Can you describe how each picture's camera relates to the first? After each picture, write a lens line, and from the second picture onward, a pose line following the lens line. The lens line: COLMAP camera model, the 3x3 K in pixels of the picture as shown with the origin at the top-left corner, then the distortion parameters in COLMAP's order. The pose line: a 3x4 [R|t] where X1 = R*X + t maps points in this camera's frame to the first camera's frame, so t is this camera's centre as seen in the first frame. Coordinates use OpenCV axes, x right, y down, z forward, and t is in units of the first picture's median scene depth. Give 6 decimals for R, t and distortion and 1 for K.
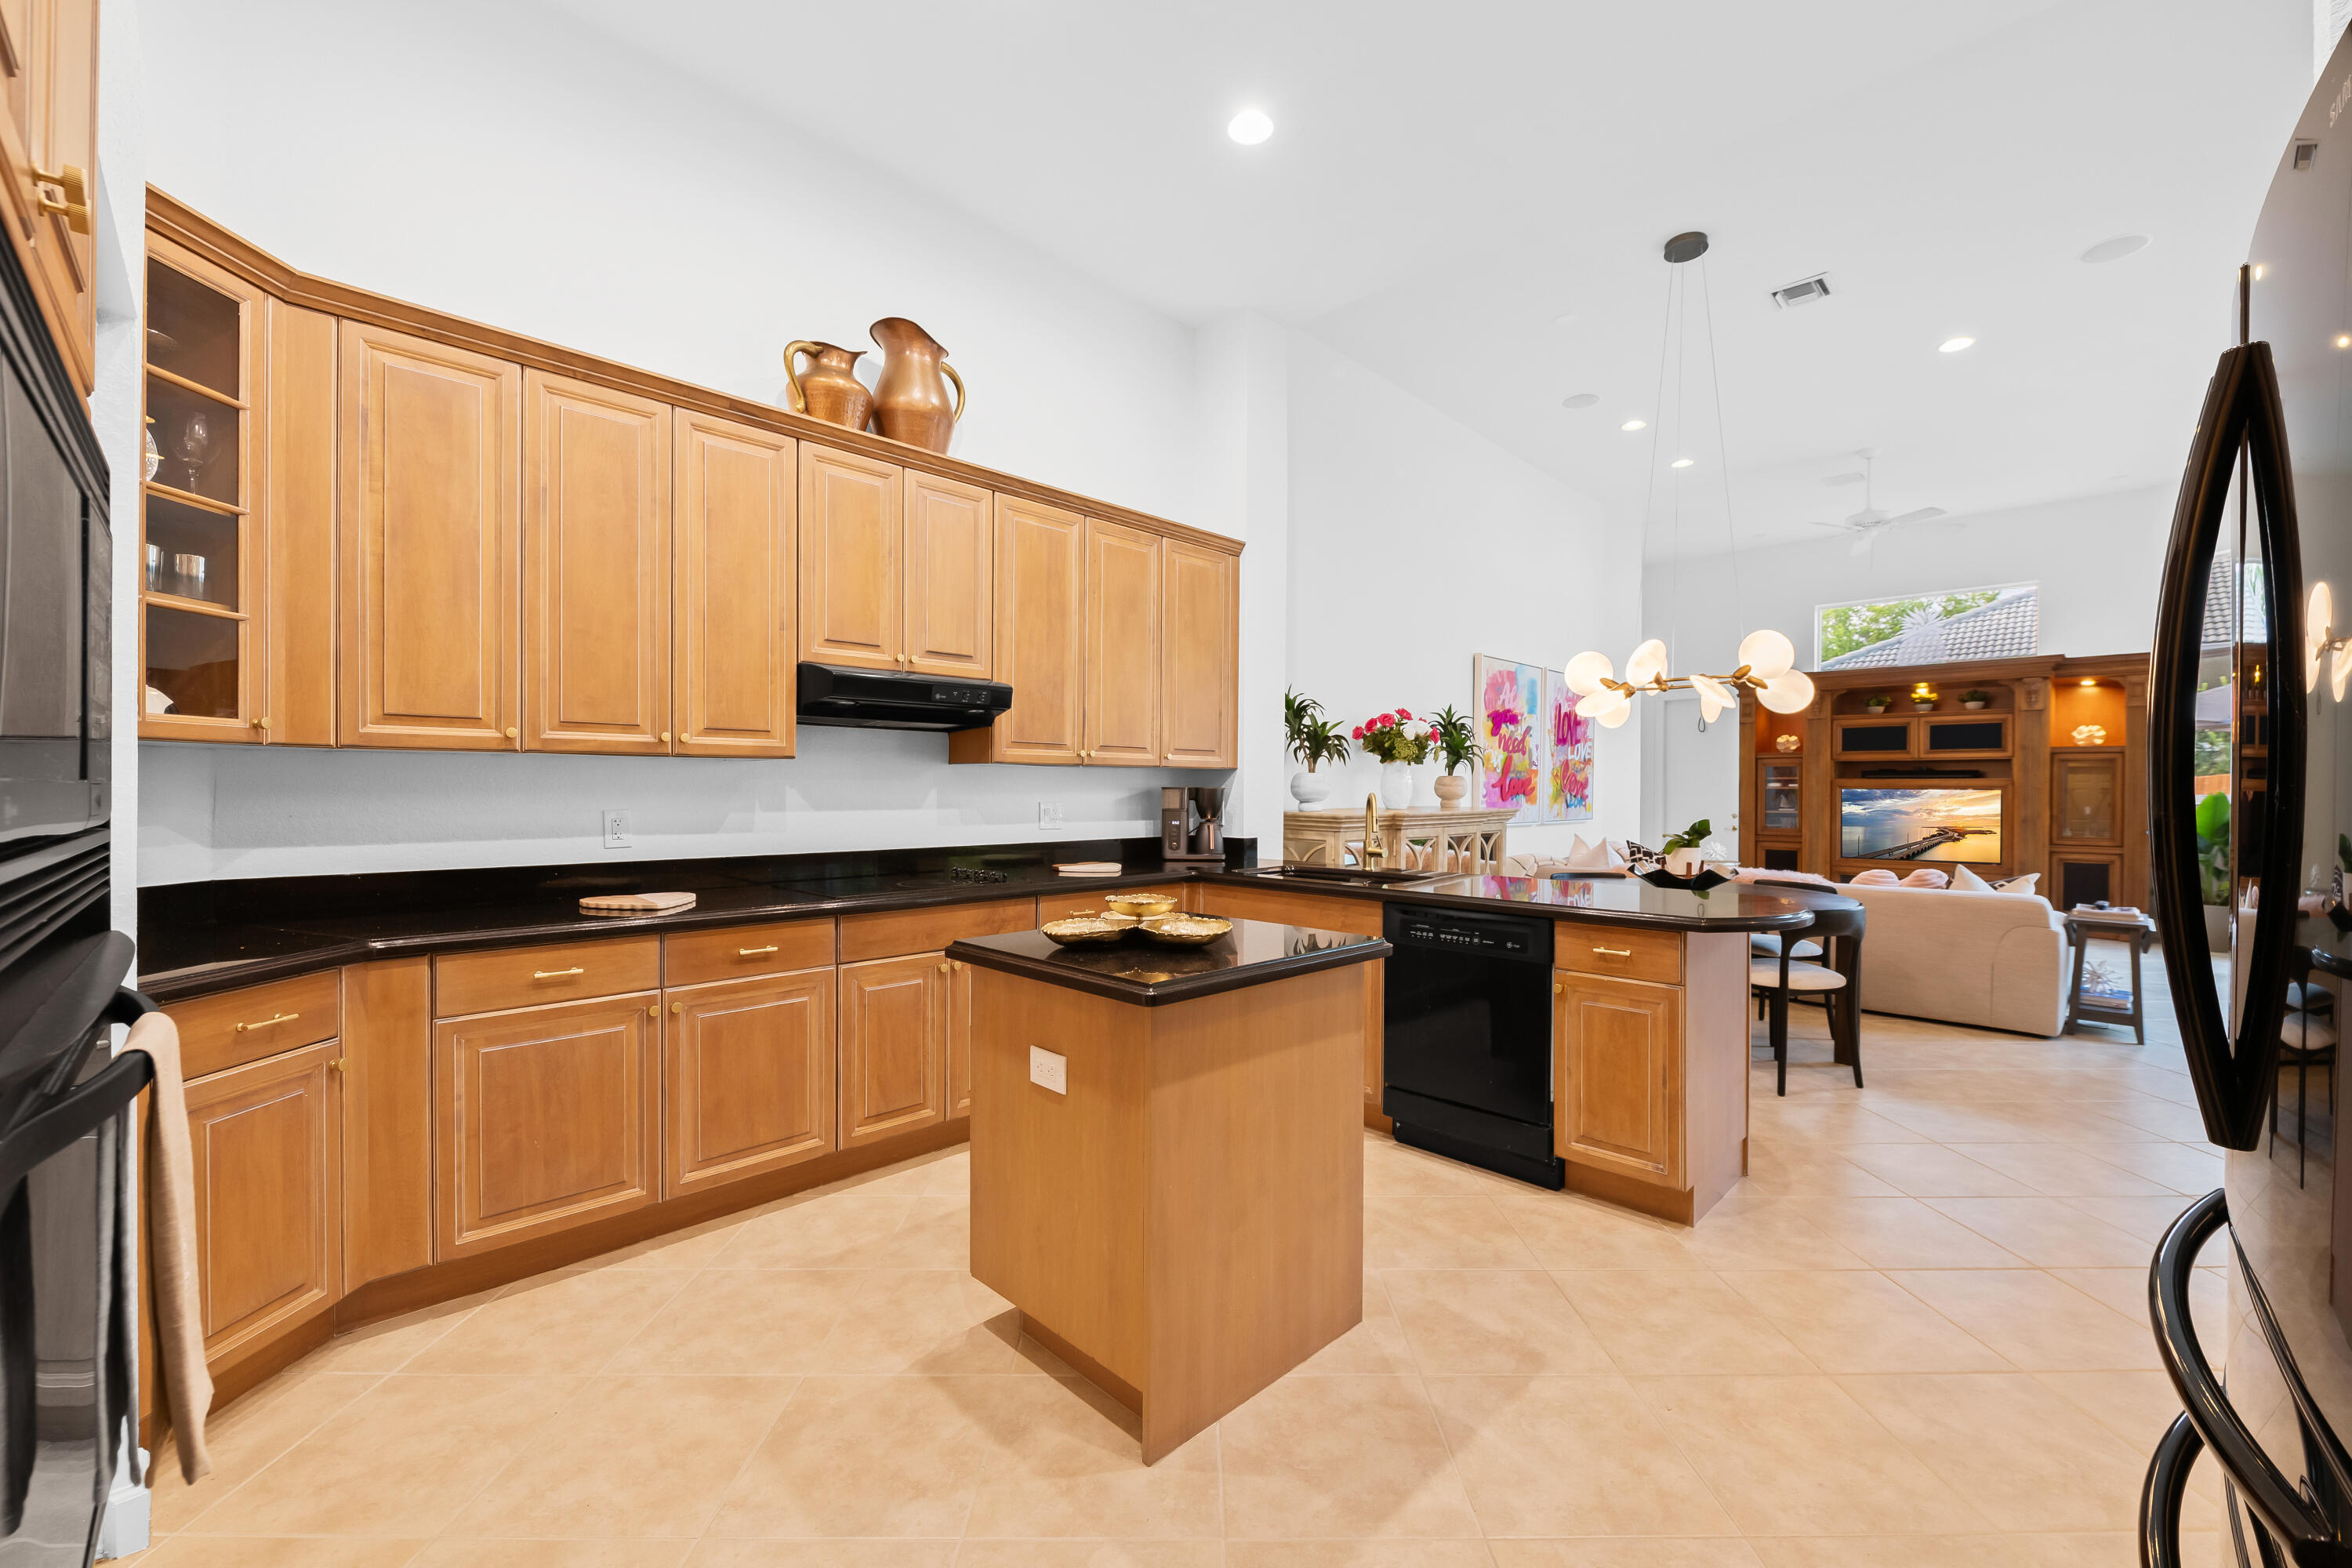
lens RADIAL K [[938.4, 0, 1192.1], [0, 938.4, 793.6], [0, 0, 1]] dist [-0.001676, -0.002062]
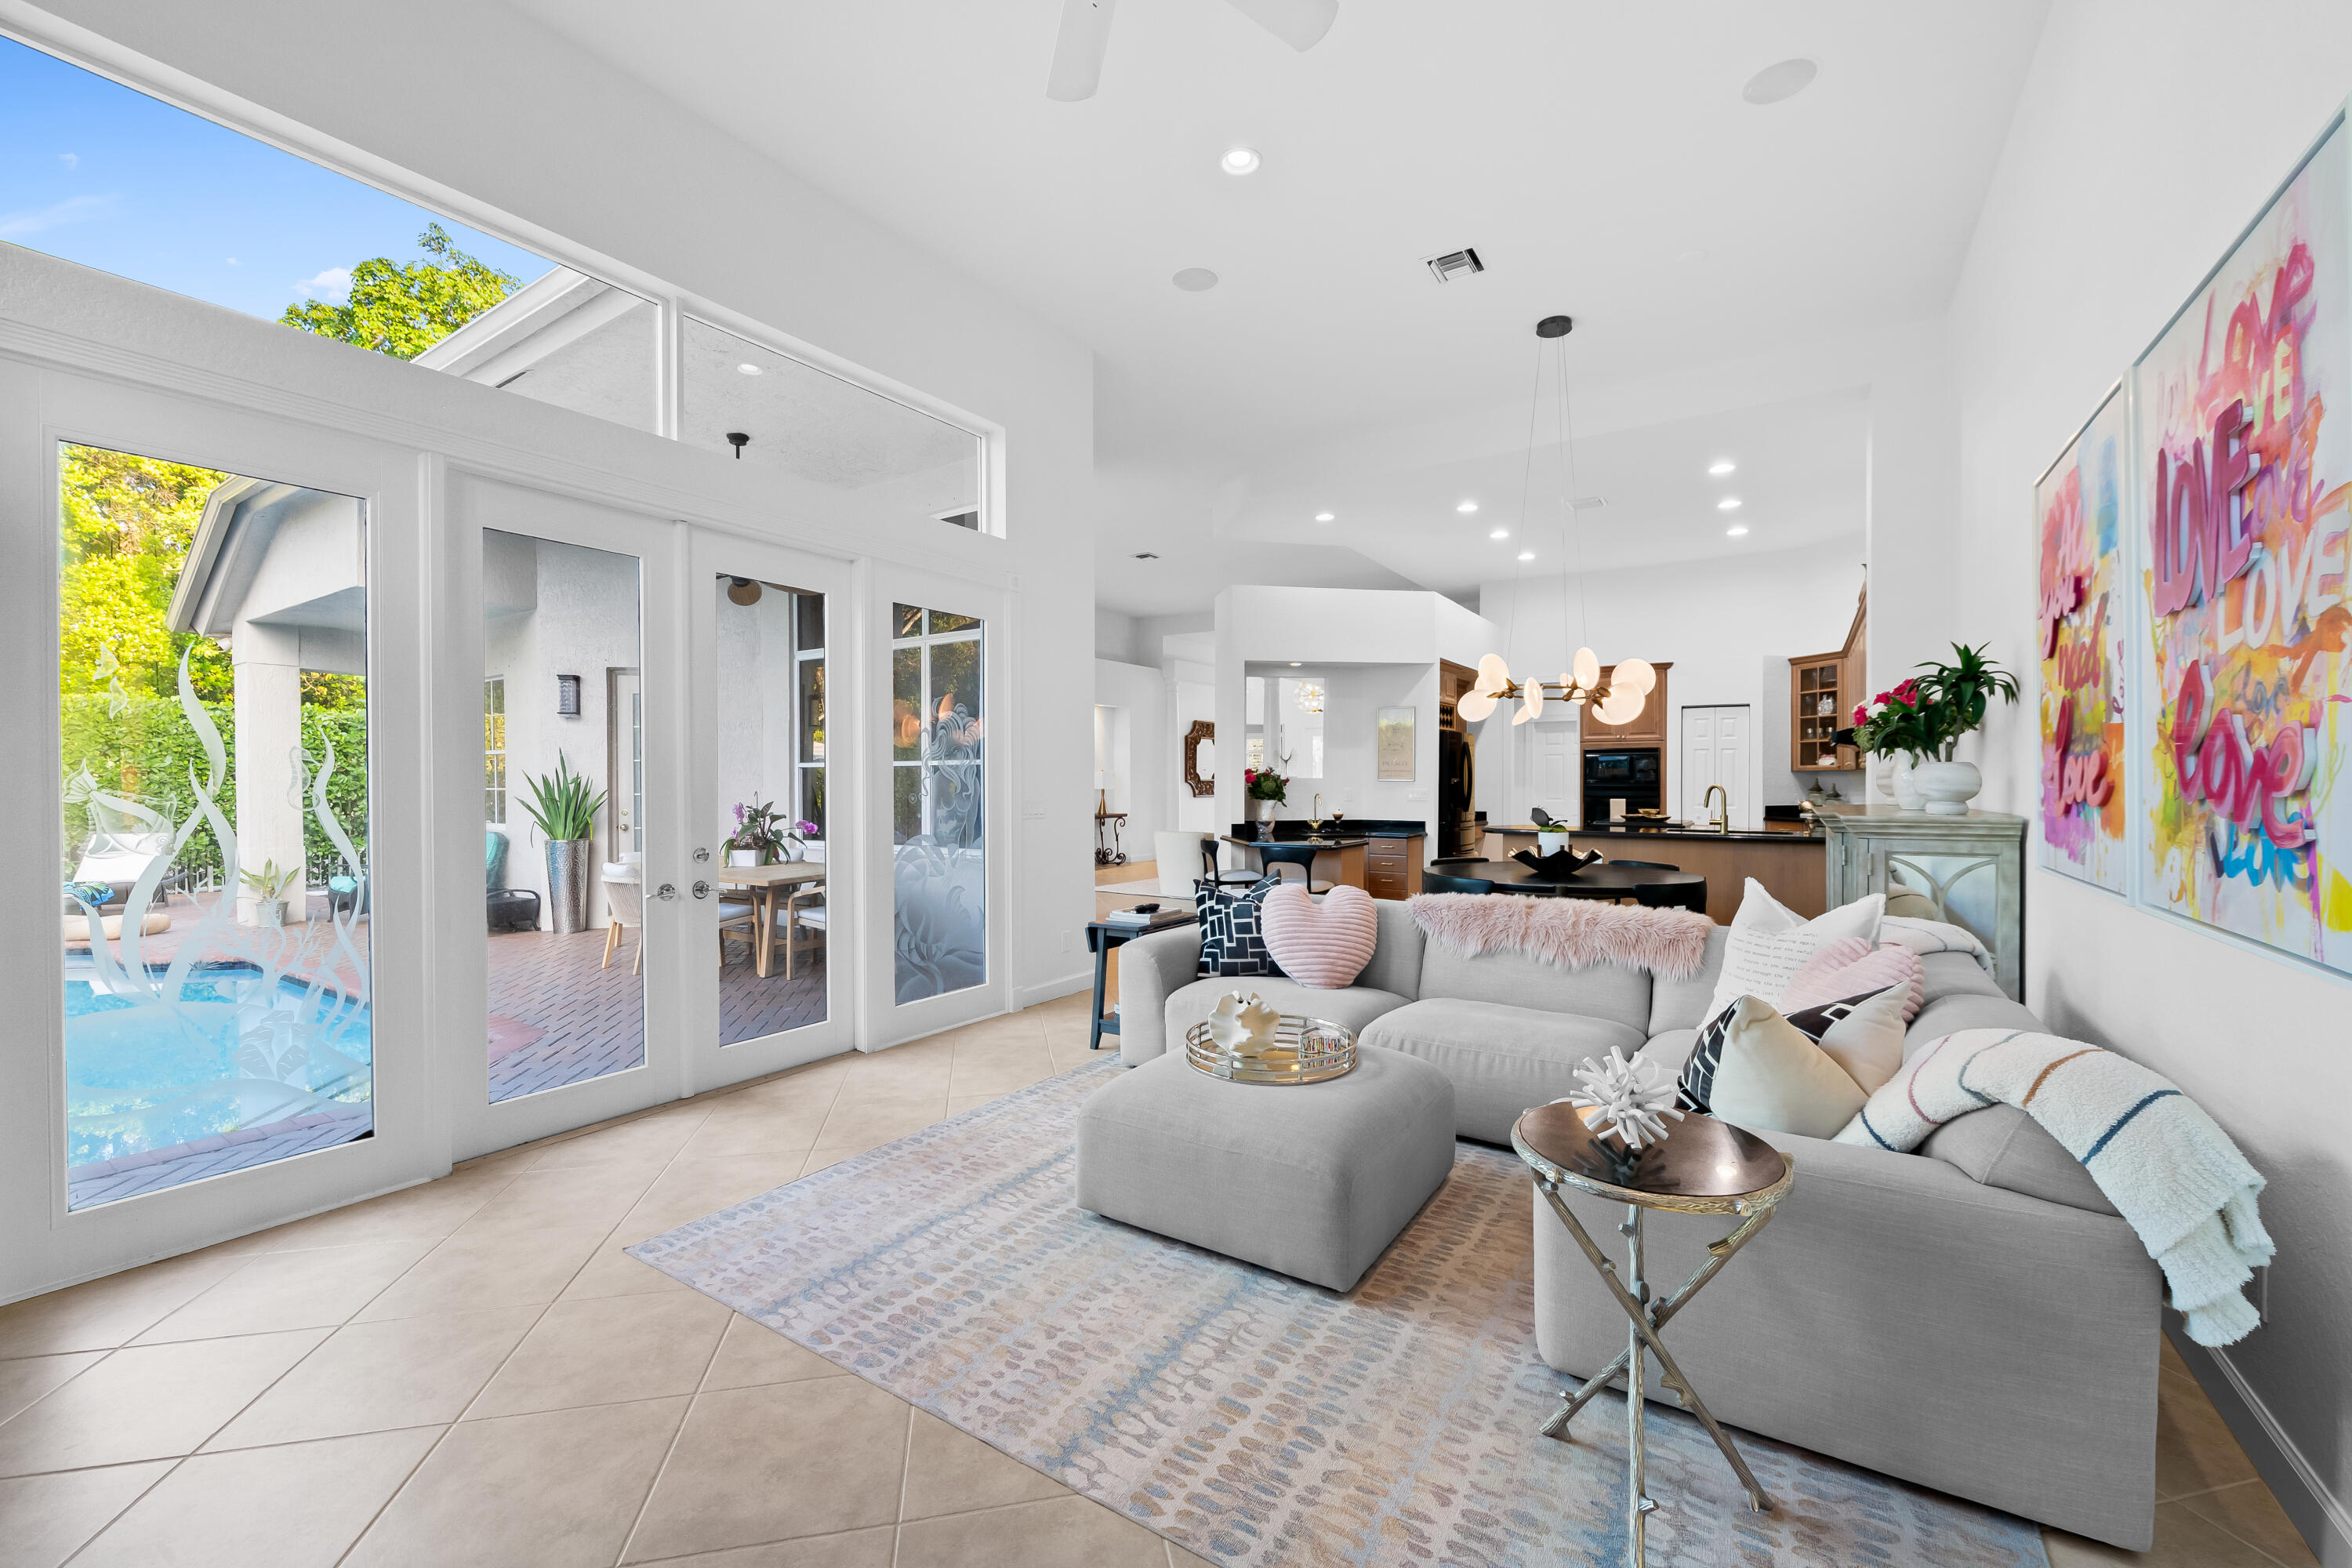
lens RADIAL K [[938.4, 0, 1170.6], [0, 938.4, 783.3], [0, 0, 1]] dist [-0.001676, -0.002062]
pose [[-0.981481, -0.001524, -0.191555, 1.322310], [-0.003706, 0.999932, 0.011033, -0.015693], [0.191525, 0.011539, -0.981420, 2.219886]]
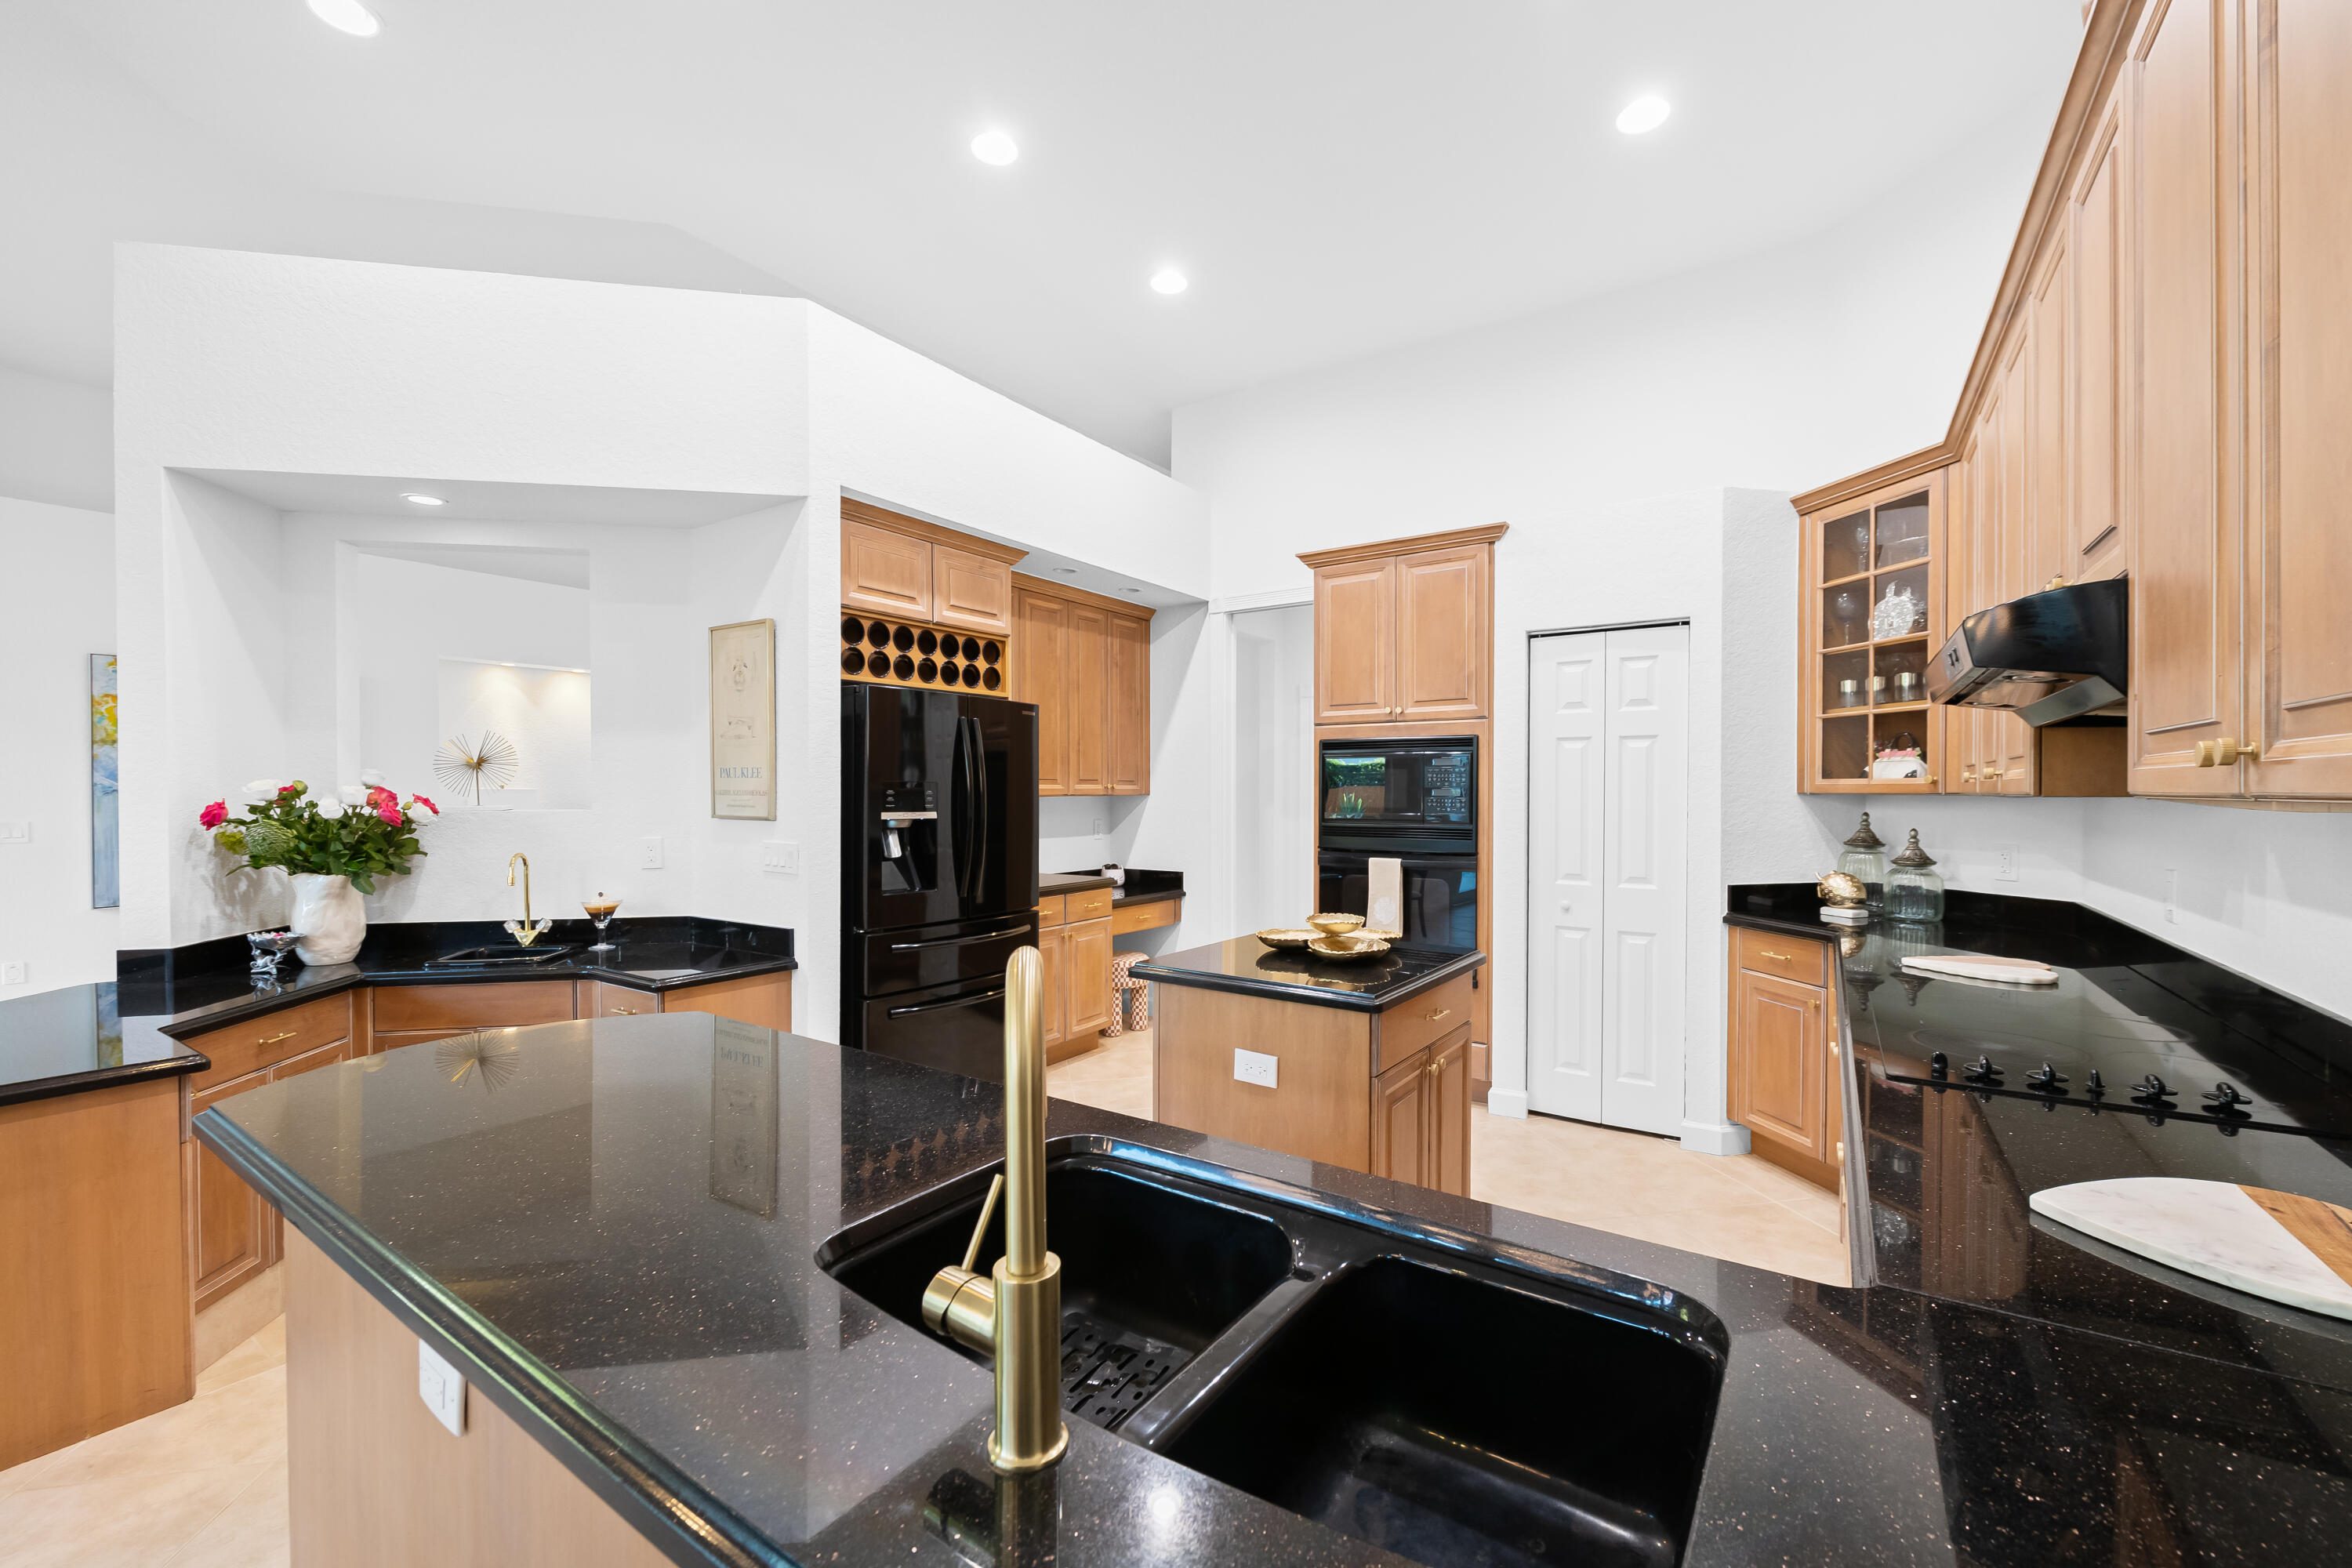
lens RADIAL K [[938.4, 0, 1193.9], [0, 938.4, 800.1], [0, 0, 1]] dist [-0.001676, -0.002062]
pose [[-0.983358, -0.001847, -0.181667, 0.173930], [-0.004938, 0.999851, 0.016569, -0.030642], [0.181610, 0.017190, -0.983220, 1.084198]]
